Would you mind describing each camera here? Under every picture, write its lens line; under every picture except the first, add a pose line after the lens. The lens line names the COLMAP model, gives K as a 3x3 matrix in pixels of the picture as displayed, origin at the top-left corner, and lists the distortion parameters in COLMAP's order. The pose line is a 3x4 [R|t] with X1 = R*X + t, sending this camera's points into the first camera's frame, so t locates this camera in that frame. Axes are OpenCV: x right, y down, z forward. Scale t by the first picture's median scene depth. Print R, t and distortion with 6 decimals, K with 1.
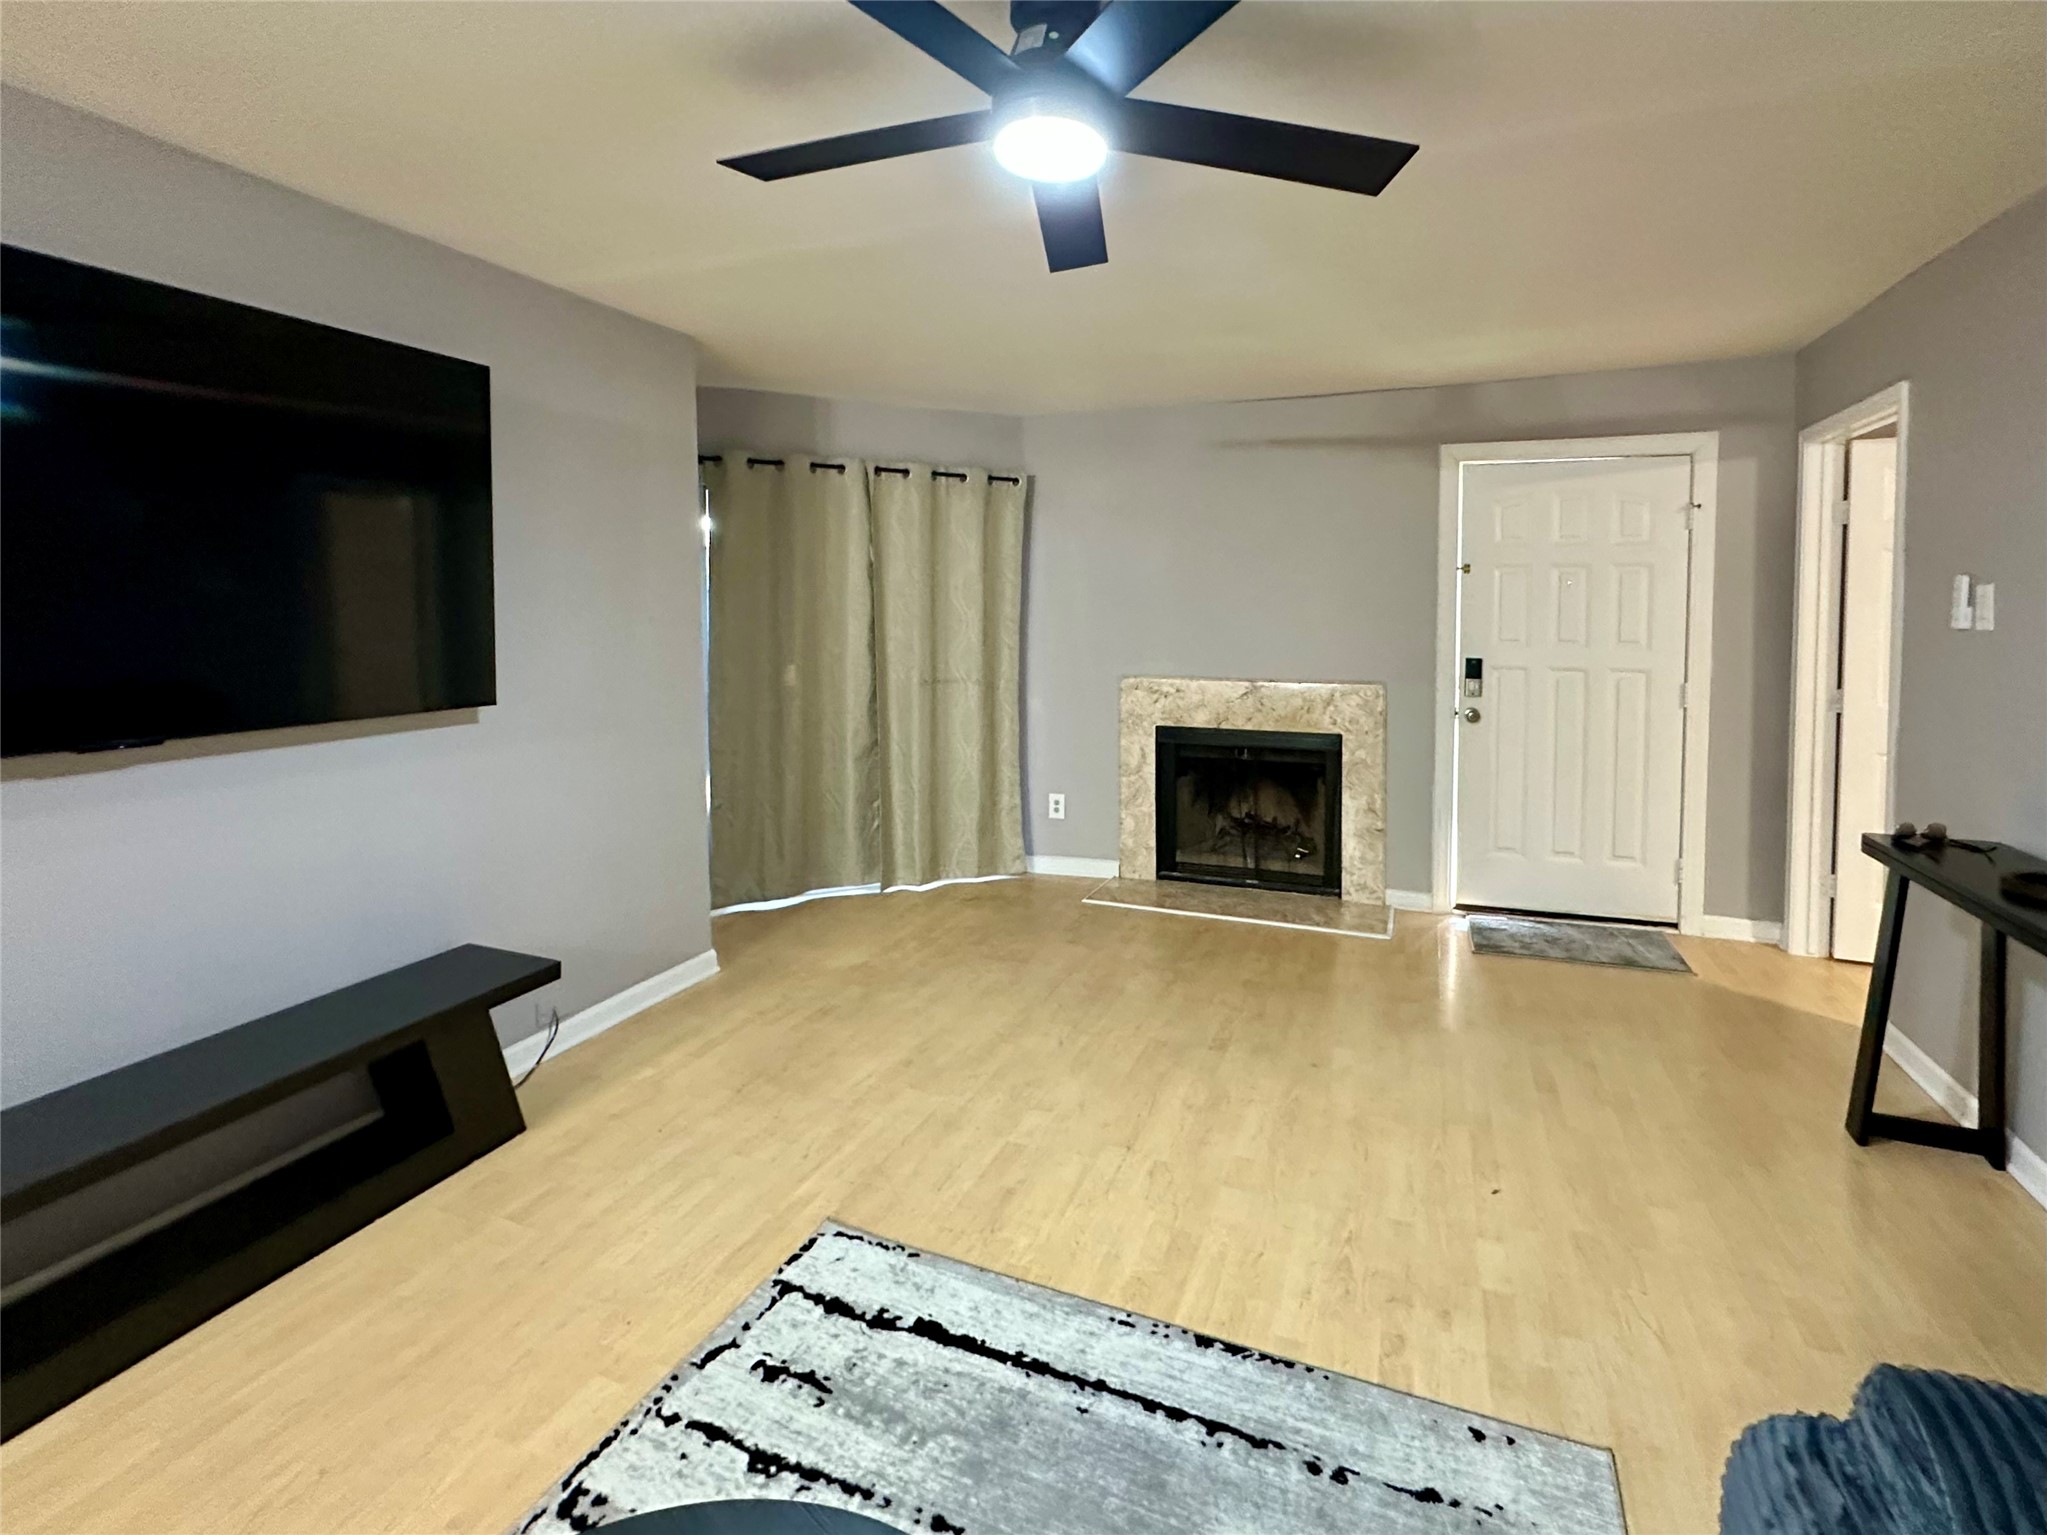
lens RADIAL K [[999.8, 0, 1025.4], [0, 999.8, 739.2], [0, 0, 1]] dist [-0.003139, 0.001582]
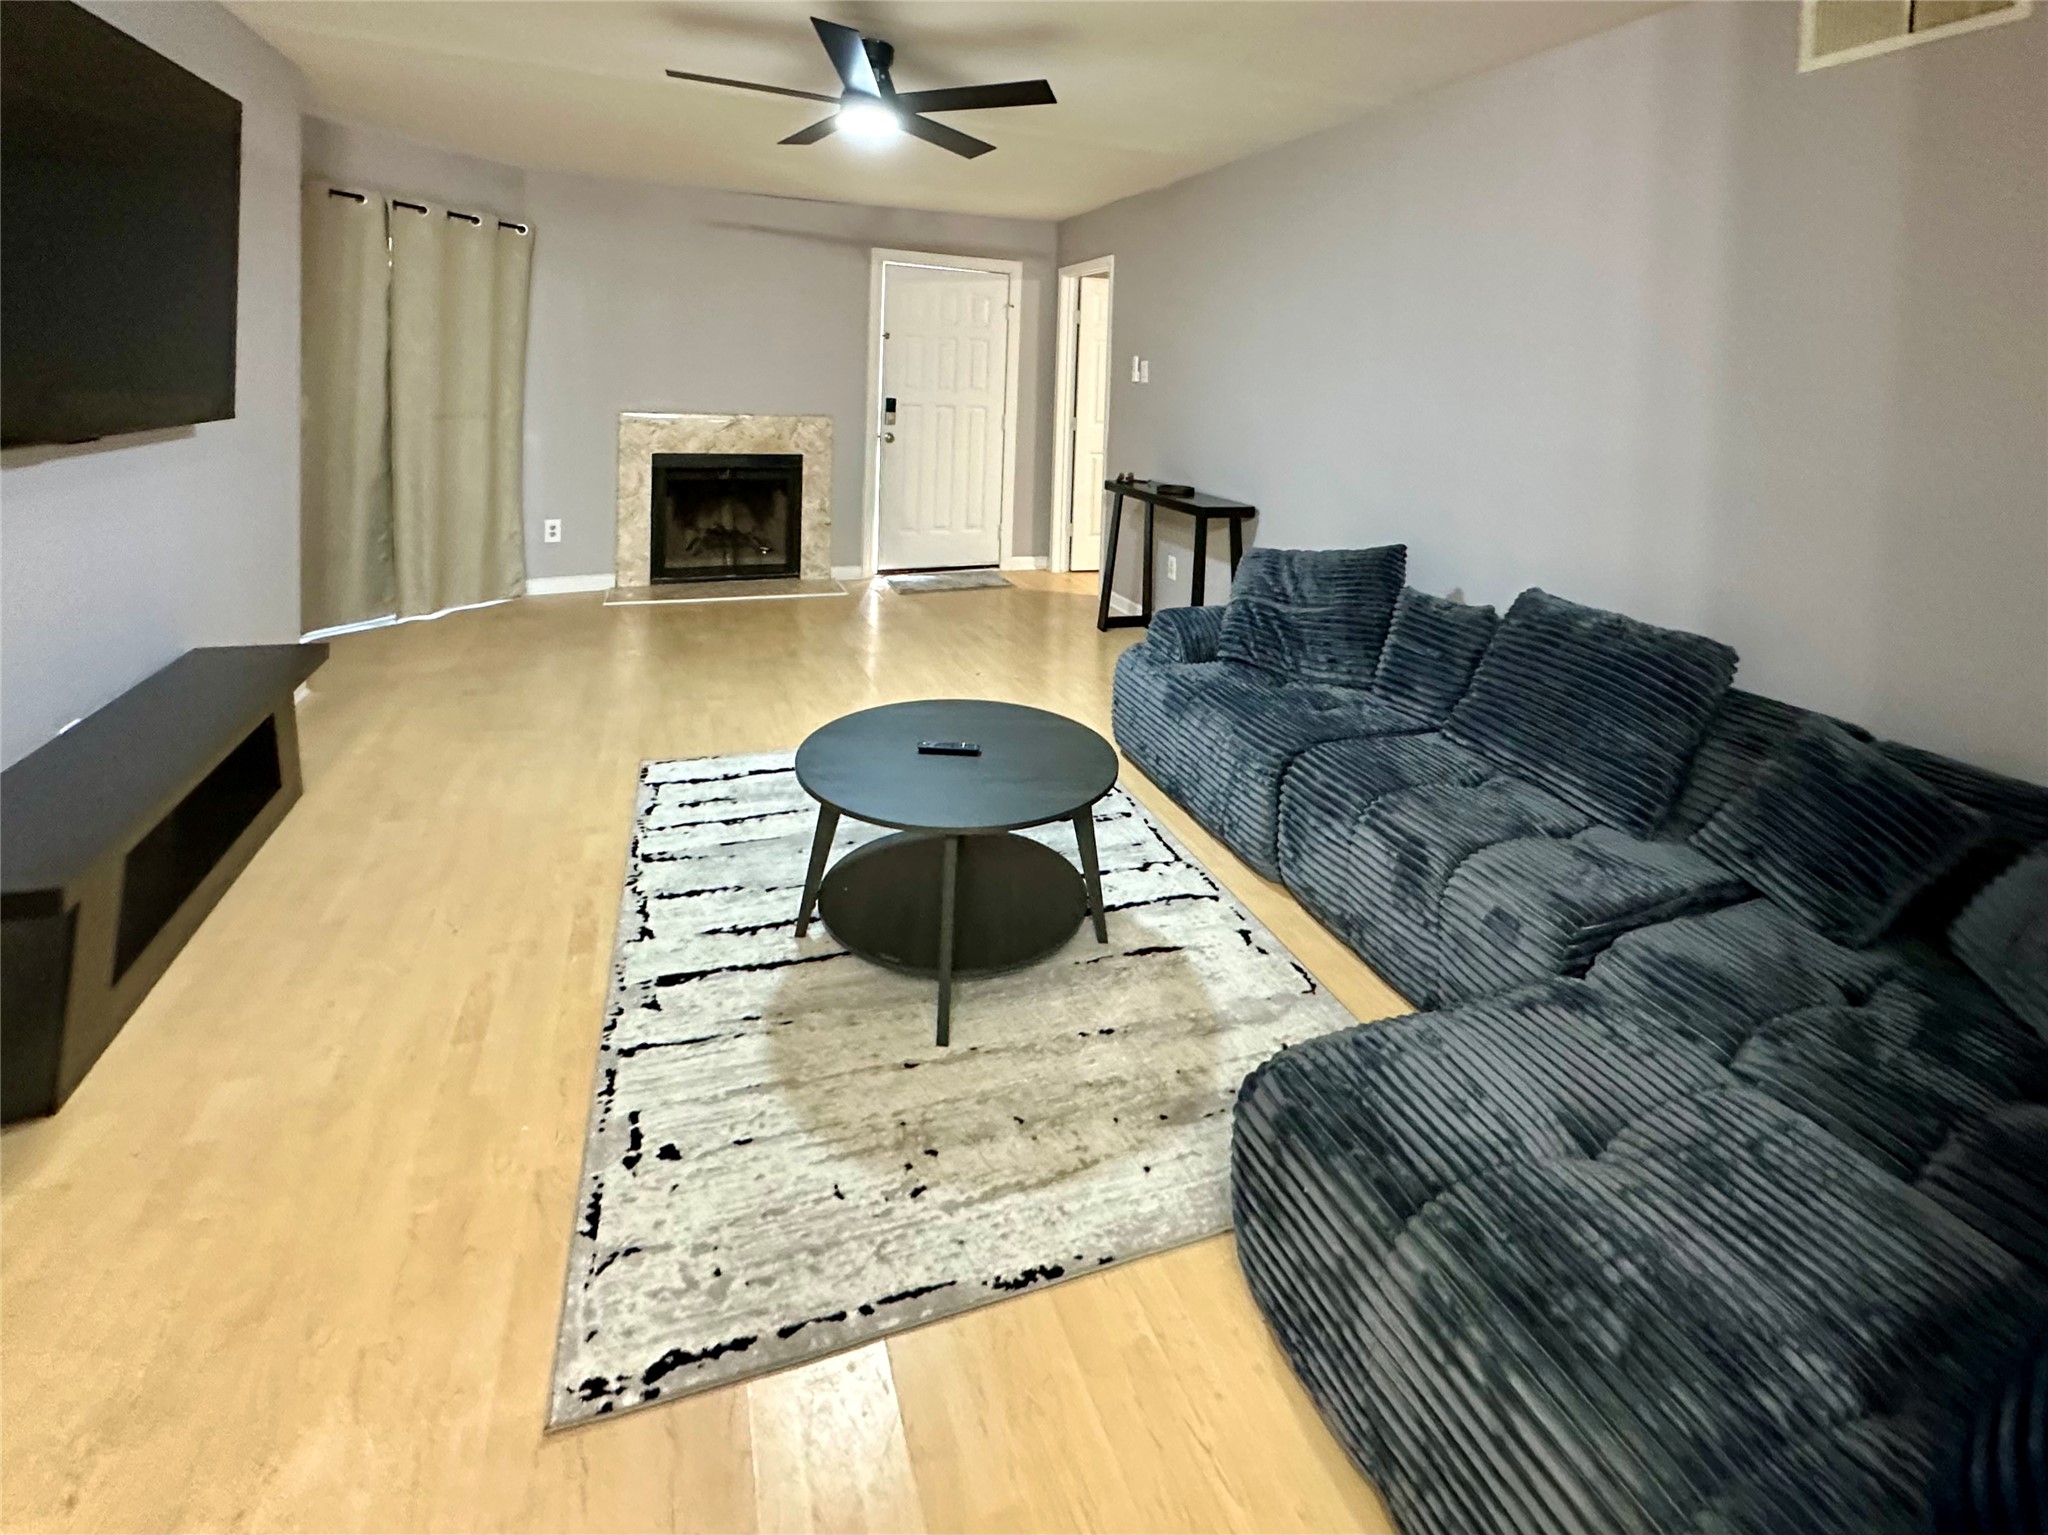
lens RADIAL K [[1000.3, 0, 1025.9], [0, 1000.3, 739.1], [0, 0, 1]] dist [-0.003139, 0.001582]
pose [[0.751812, -0.196053, 0.629557, -0.407390], [0.046674, 0.968203, 0.245774, 0.051289], [-0.657724, -0.155392, 0.737057, -0.304638]]
